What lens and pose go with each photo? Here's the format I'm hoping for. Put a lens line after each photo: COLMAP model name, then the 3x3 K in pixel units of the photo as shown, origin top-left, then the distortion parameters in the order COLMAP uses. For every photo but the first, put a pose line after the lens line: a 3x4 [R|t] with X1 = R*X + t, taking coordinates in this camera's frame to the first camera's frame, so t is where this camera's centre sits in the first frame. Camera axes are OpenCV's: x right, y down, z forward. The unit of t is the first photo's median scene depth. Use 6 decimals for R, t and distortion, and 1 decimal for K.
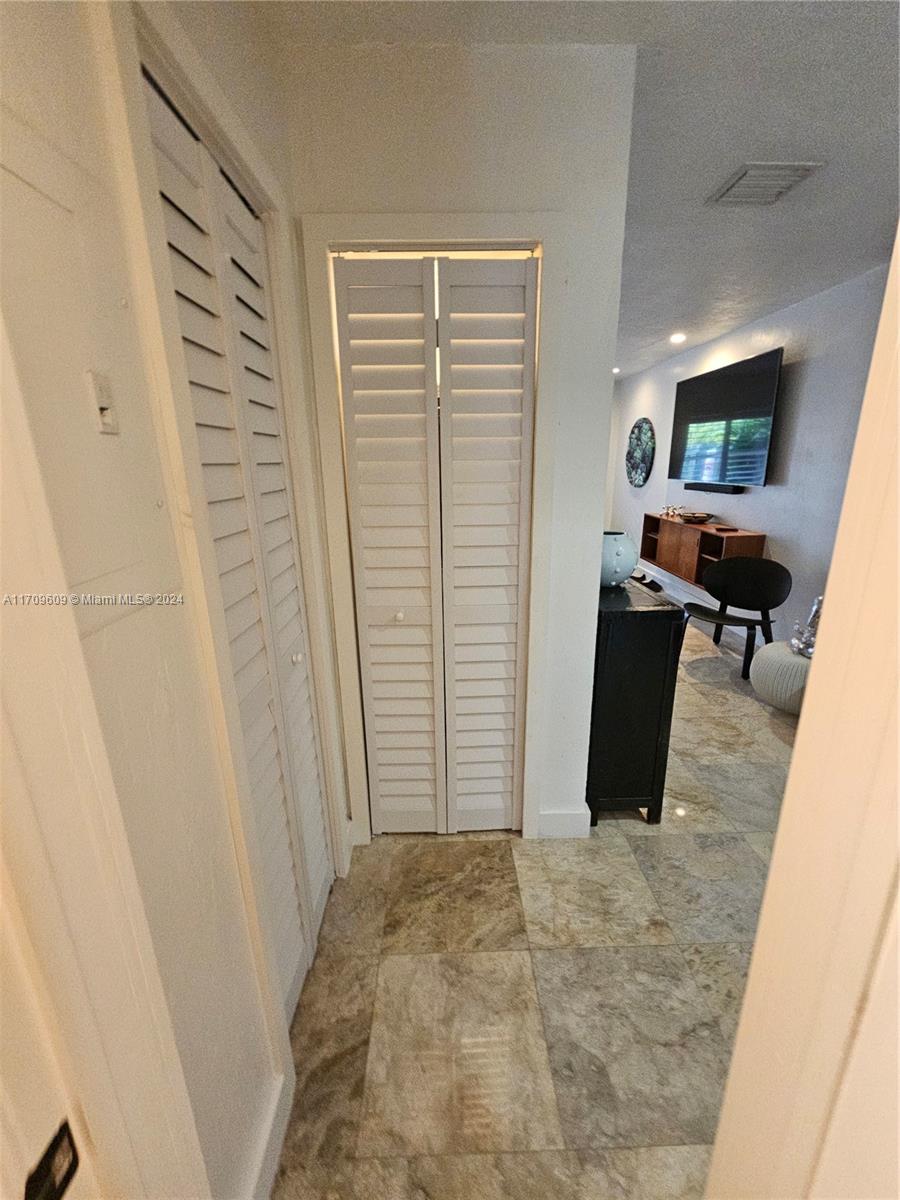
lens RADIAL K [[494.0, 0, 455.4], [0, 494.0, 599.8], [0, 0, 1]] dist [0.002636, -0.000147]
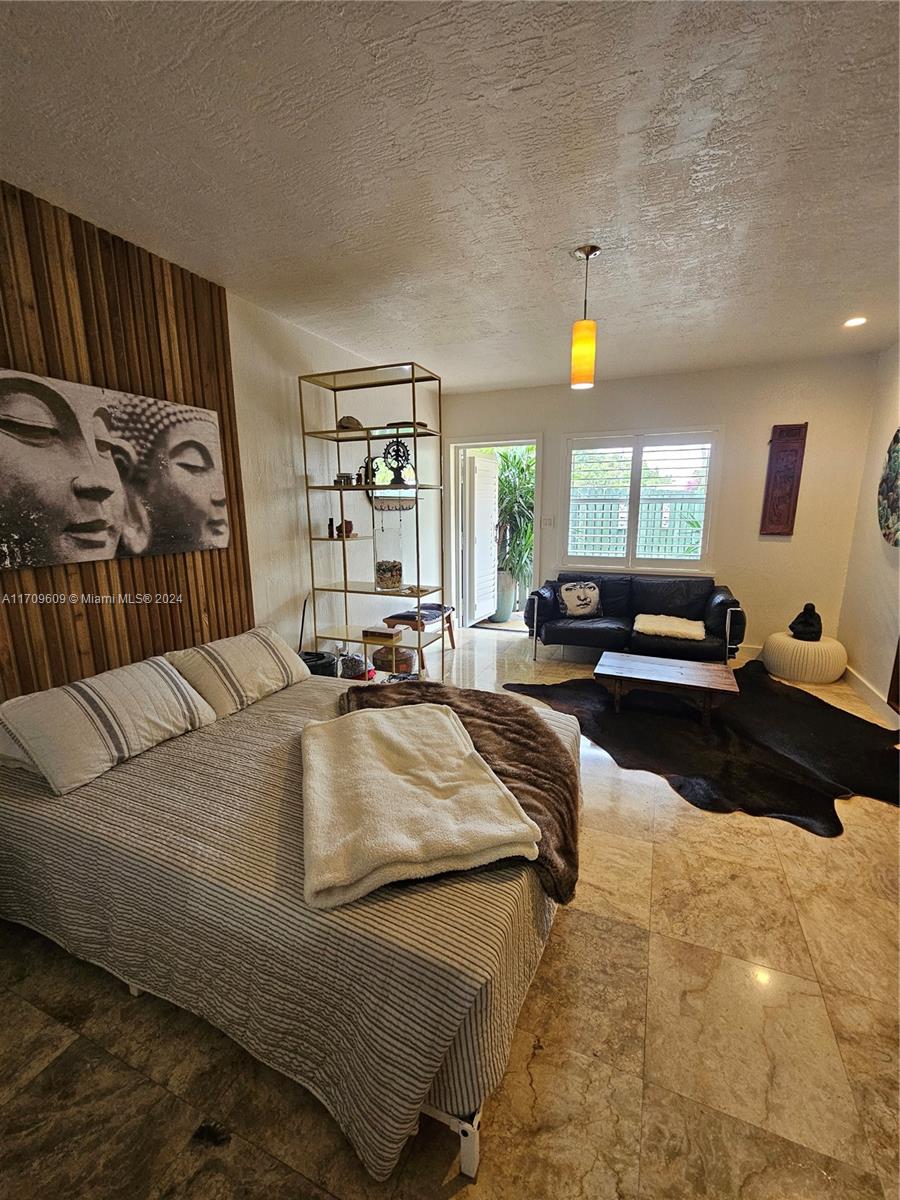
lens RADIAL K [[494.0, 0, 458.2], [0, 494.0, 603.5], [0, 0, 1]] dist [0.002636, -0.000147]
pose [[0.911862, 0.088766, -0.400785, 0.651840], [-0.117575, 0.991912, -0.047816, -0.368580], [0.393299, 0.090724, 0.914923, 1.455780]]
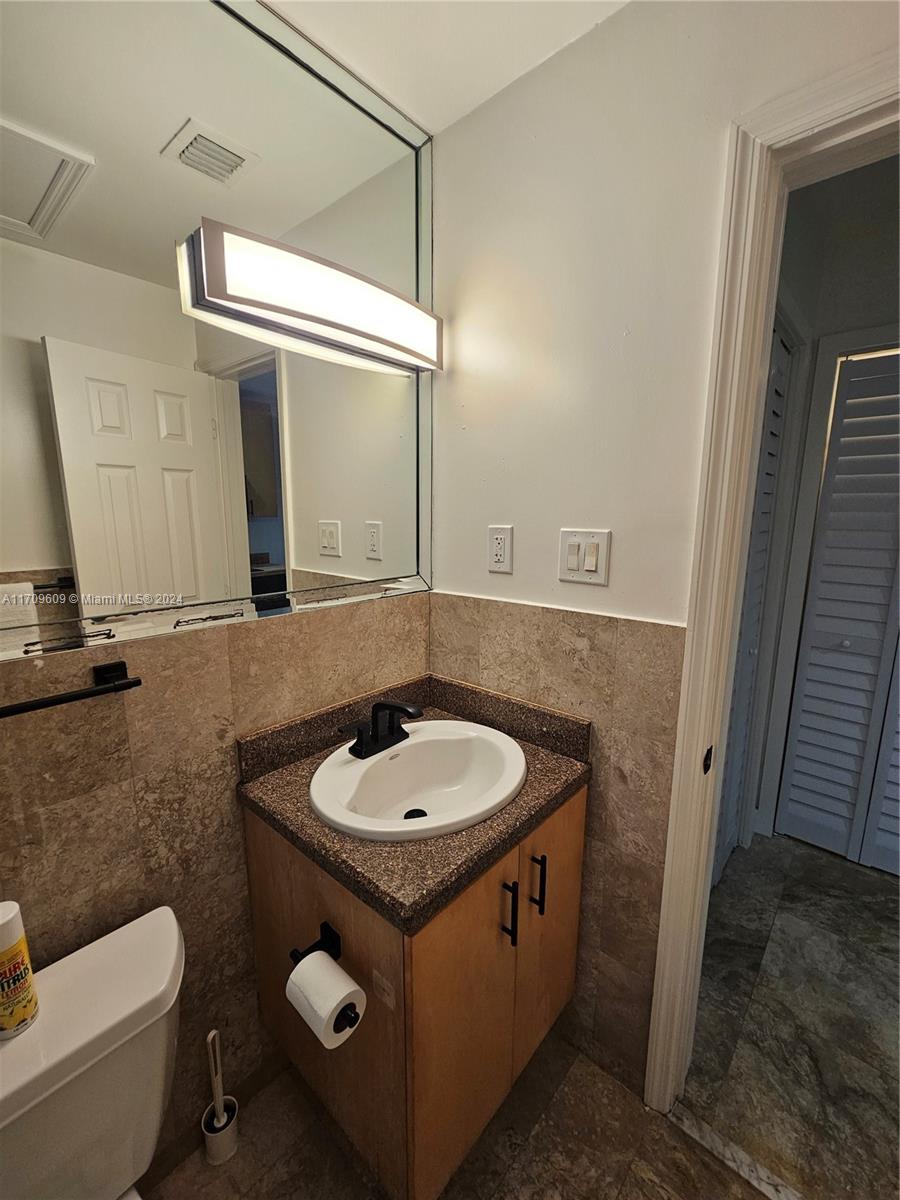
lens RADIAL K [[494.0, 0, 454.9], [0, 494.0, 602.1], [0, 0, 1]] dist [0.002636, -0.000147]
pose [[0.731414, 0.141038, -0.667189, -0.024707], [-0.196202, 0.980532, -0.007814, 0.134670], [0.653099, 0.136619, 0.744847, -0.501513]]
